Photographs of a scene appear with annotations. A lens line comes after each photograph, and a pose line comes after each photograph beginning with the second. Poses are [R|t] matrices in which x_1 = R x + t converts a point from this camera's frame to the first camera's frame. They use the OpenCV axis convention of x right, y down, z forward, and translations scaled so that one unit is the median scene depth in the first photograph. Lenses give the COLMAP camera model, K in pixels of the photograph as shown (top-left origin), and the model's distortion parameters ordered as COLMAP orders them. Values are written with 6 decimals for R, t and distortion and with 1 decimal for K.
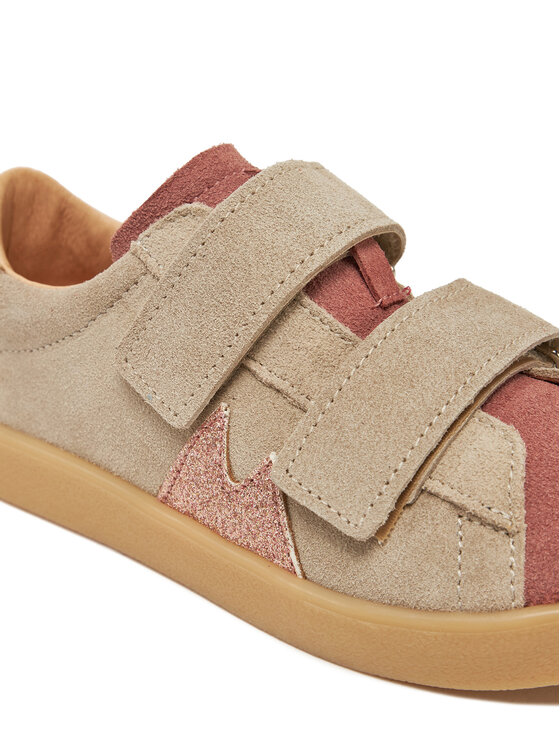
lens RADIAL K [[1458.5, 0, 277.4], [0, 1458.5, 374.3], [0, 0, 1]] dist [0.013395, 0.000000]
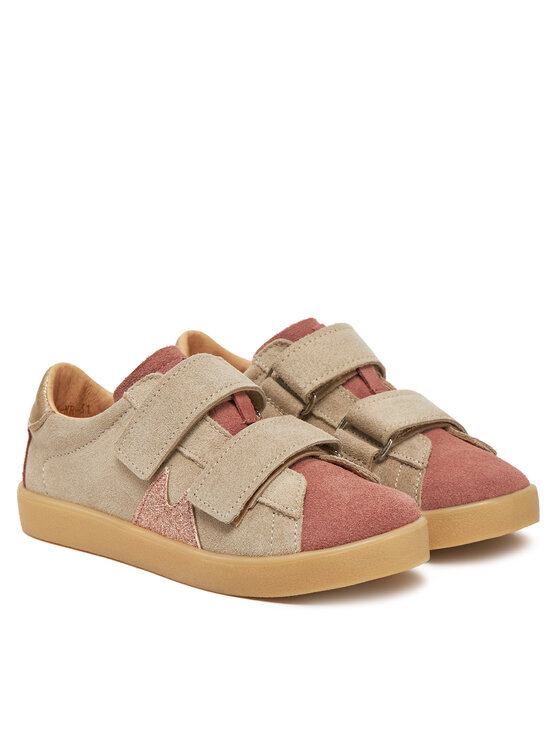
lens RADIAL K [[2189.7, 0, 280.8], [0, 2189.7, 373.7], [0, 0, 1]] dist [0.475007, 0.000000]
pose [[0.999485, 0.018272, -0.026383, 0.202420], [-0.023325, 0.978252, -0.206106, 0.522557], [0.022043, 0.206616, 0.978174, -2.033242]]
